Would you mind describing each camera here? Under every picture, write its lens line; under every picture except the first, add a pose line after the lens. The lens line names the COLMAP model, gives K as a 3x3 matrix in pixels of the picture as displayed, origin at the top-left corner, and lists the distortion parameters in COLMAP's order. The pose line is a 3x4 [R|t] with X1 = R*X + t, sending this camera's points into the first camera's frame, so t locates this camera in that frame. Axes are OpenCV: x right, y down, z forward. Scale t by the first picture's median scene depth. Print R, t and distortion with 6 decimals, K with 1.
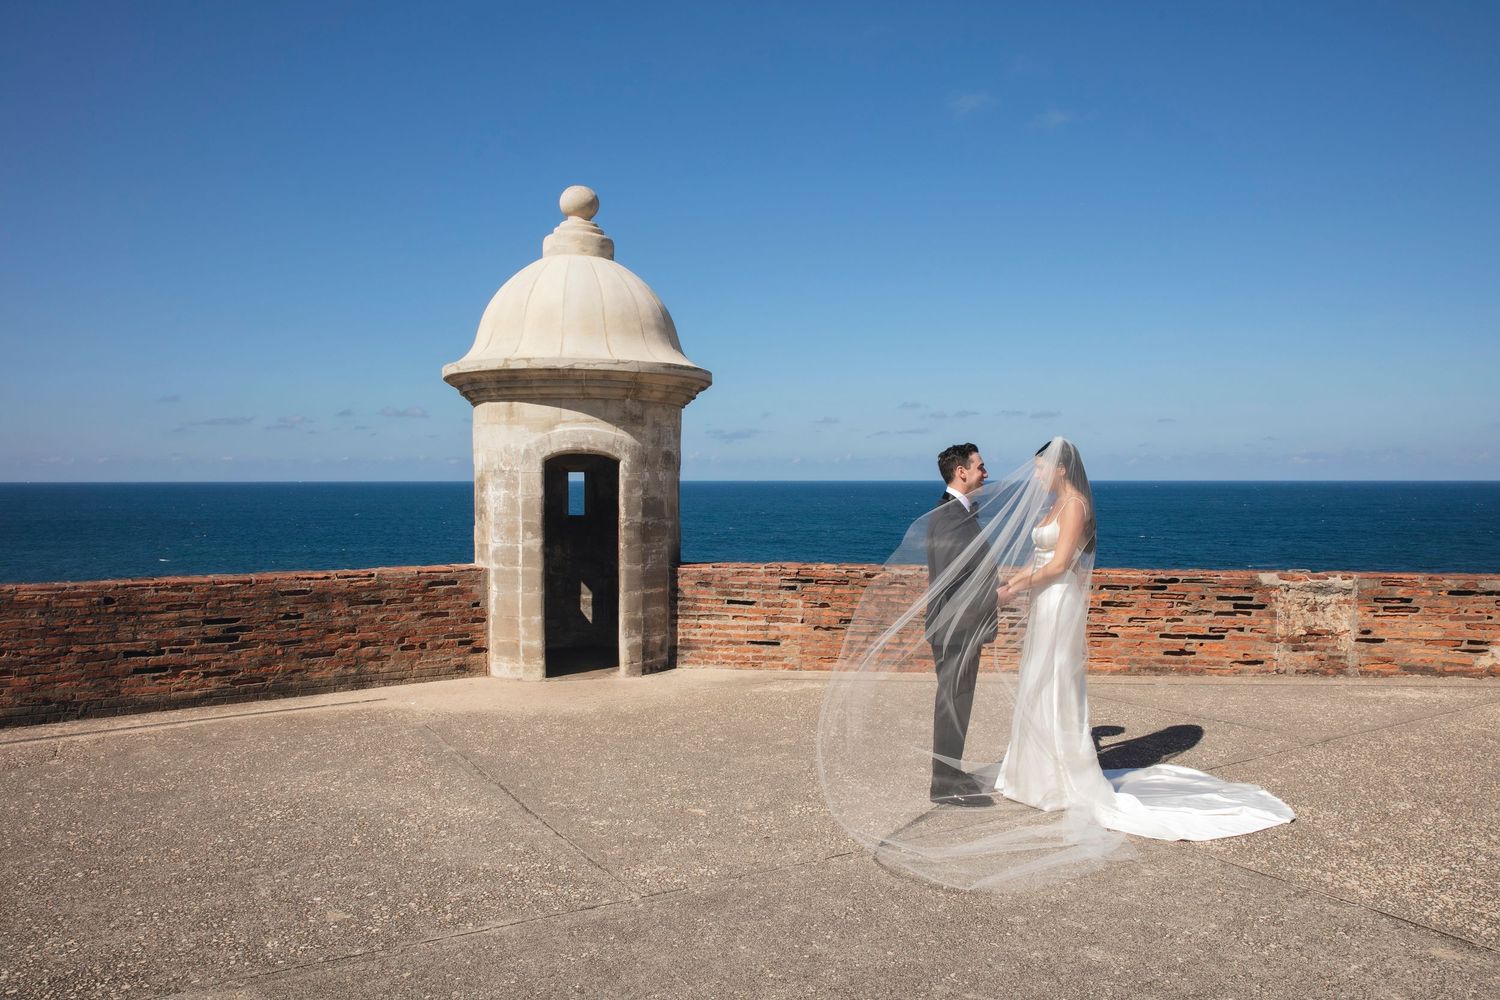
lens RADIAL K [[1147.0, 0, 747.4], [0, 1147.0, 494.1], [0, 0, 1]] dist [-0.091874, 0.079036]
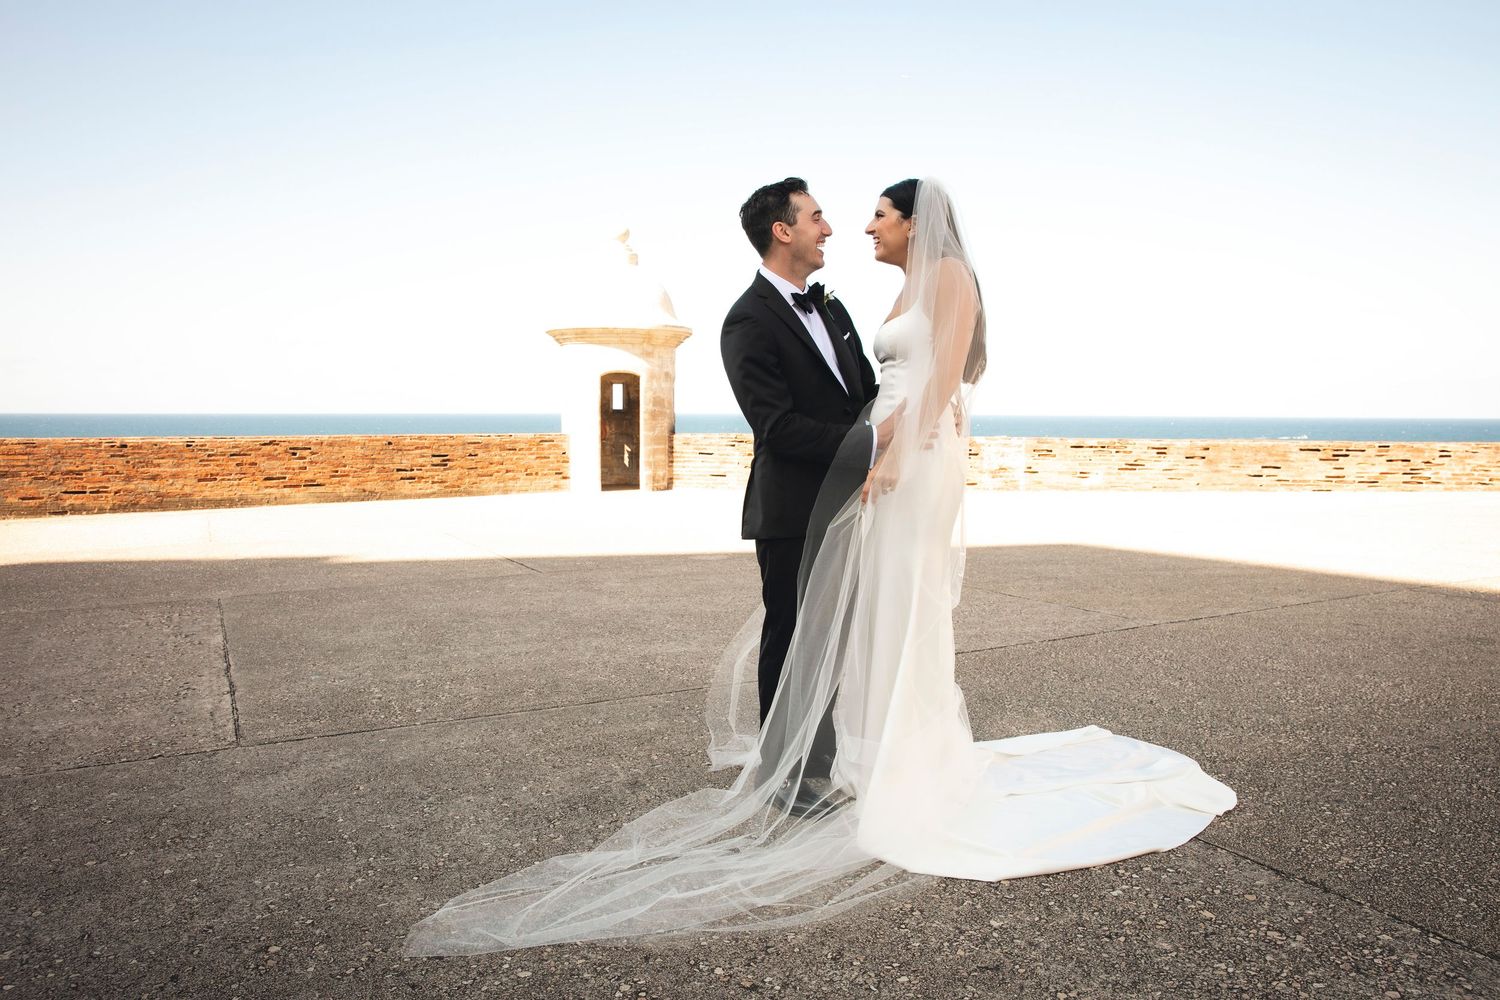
lens RADIAL K [[1395.2, 0, 741.7], [0, 1395.2, 501.3], [0, 0, 1]] dist [-0.024942, 0.000000]
pose [[0.998344, 0.008212, -0.056944, 0.199952], [-0.005127, 0.998521, 0.054120, 0.054295], [0.057304, -0.053738, 0.996909, -1.377330]]
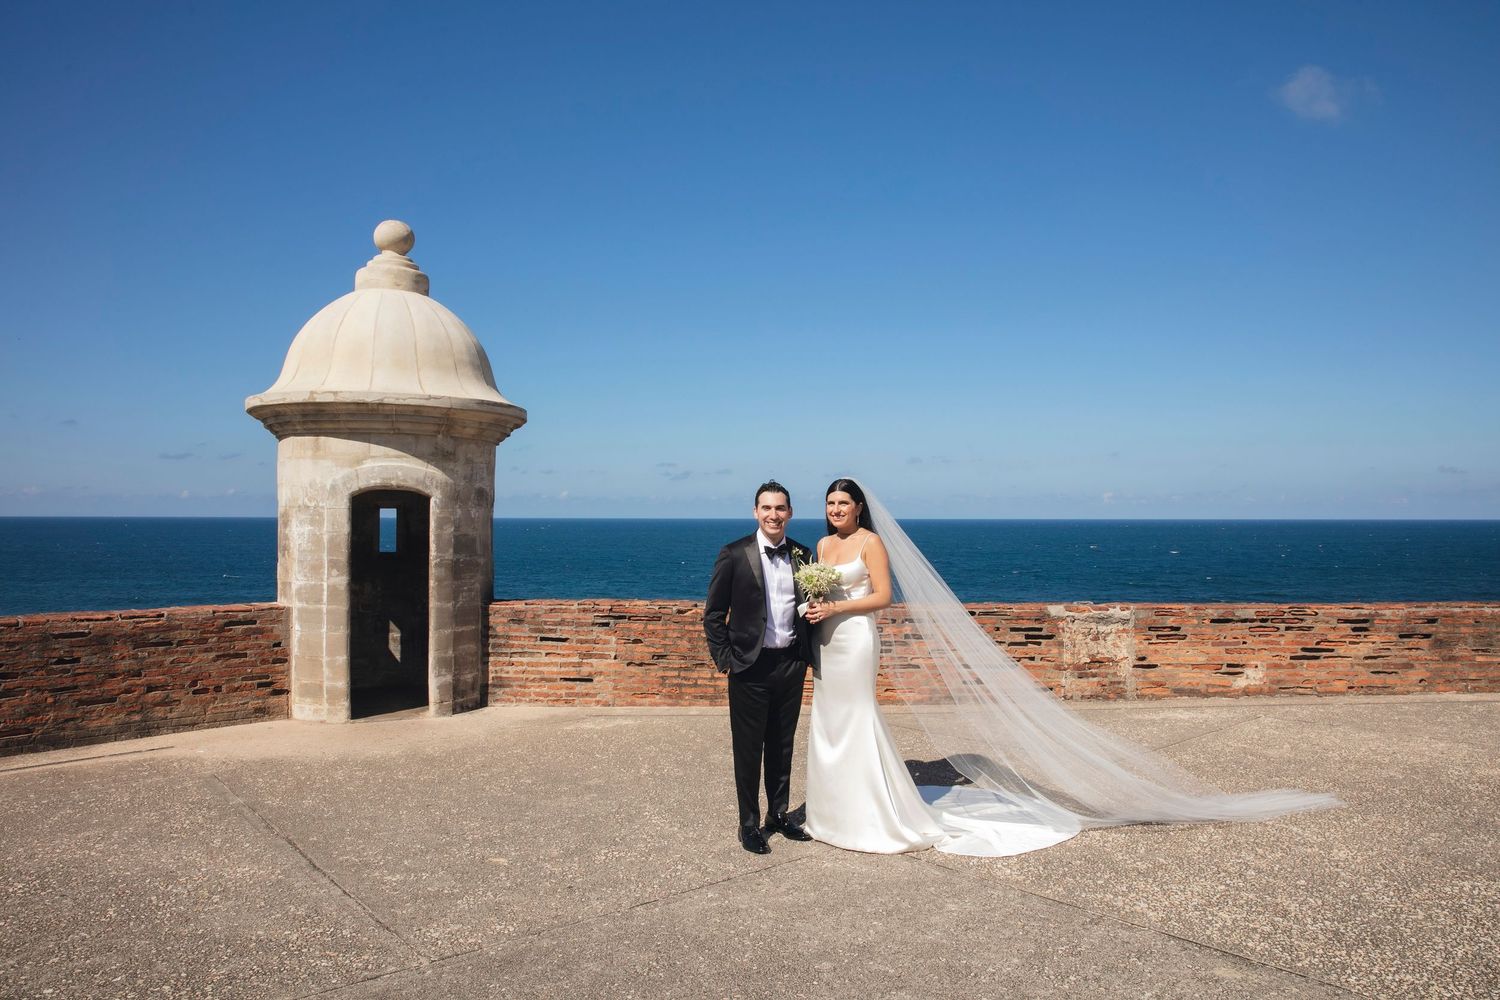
lens RADIAL K [[1071.9, 0, 761.7], [0, 1071.9, 489.4], [0, 0, 1]] dist [-0.089399, 0.049163]
pose [[0.985317, 0.007189, 0.170585, 0.014683], [-0.000616, 0.999256, -0.038551, -0.000524], [-0.170735, 0.037880, 0.984589, 0.051746]]
